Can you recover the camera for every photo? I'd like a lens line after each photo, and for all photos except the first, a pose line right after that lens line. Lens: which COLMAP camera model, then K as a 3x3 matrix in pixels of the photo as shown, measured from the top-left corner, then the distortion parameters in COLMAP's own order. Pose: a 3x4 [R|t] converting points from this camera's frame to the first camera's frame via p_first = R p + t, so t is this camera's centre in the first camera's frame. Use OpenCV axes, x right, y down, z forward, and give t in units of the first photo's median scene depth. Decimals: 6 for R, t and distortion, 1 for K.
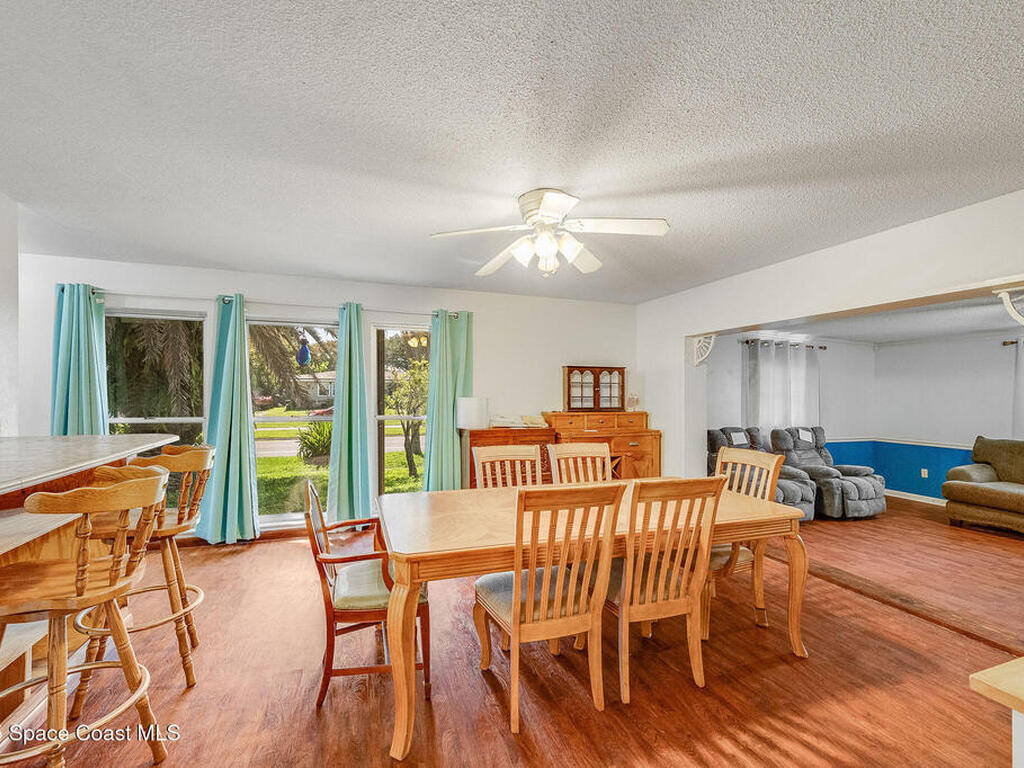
lens RADIAL K [[455.0, 0, 513.1], [0, 455.0, 390.4], [0, 0, 1]] dist [-0.003773, 0.000743]
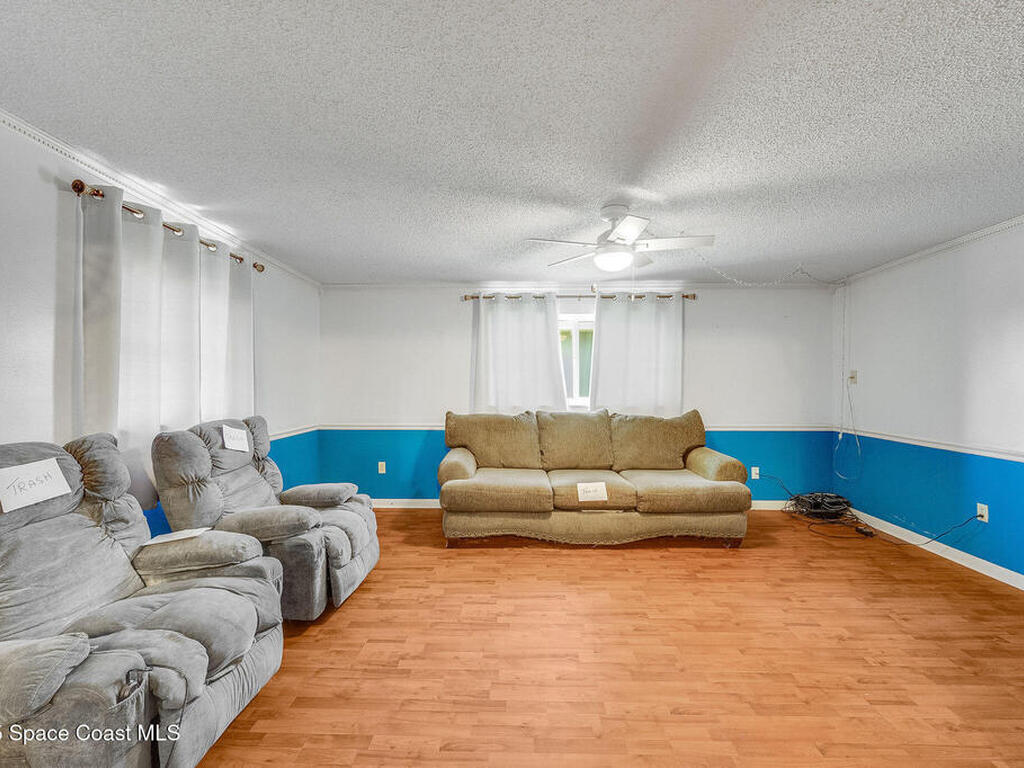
lens RADIAL K [[455.0, 0, 518.6], [0, 455.0, 370.0], [0, 0, 1]] dist [-0.003773, 0.000743]
pose [[0.345542, 0.010348, 0.938346, 0.418983], [-0.004649, 0.999946, -0.009315, 0.044856], [-0.938392, -0.001144, 0.345571, 0.769909]]
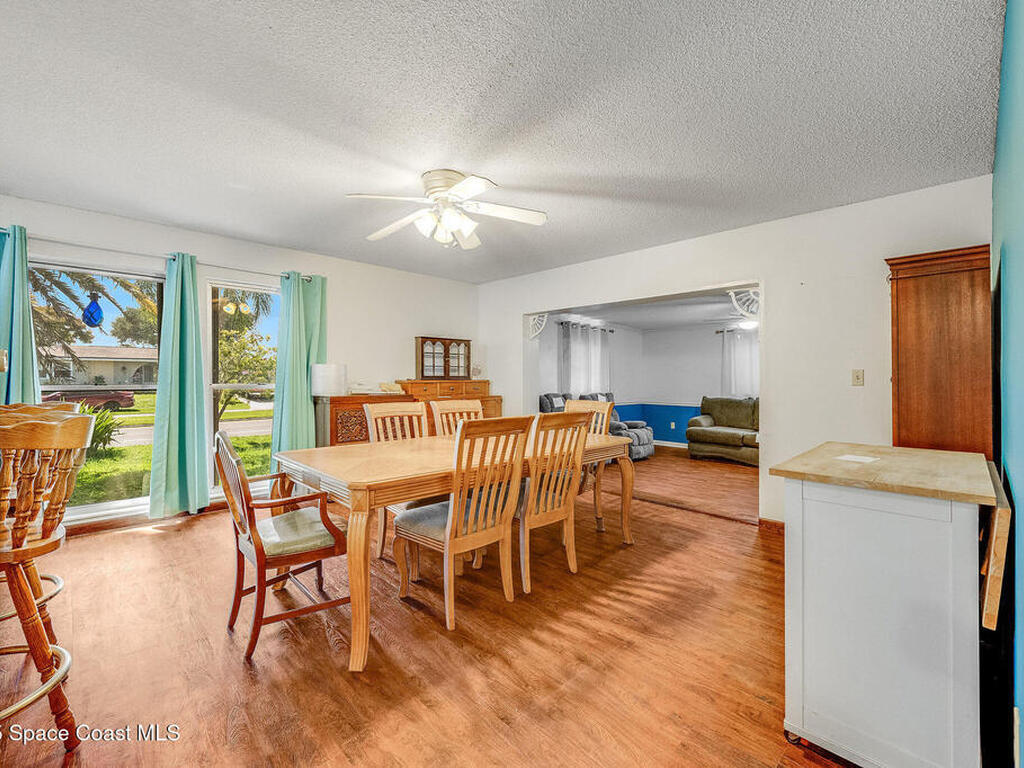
lens RADIAL K [[455.0, 0, 515.9], [0, 455.0, 373.1], [0, 0, 1]] dist [-0.003773, 0.000743]
pose [[0.905523, 0.001081, 0.424297, -0.148042], [0.000086, 0.999996, -0.002731, 0.039028], [-0.424298, 0.002510, 0.905519, -0.059010]]
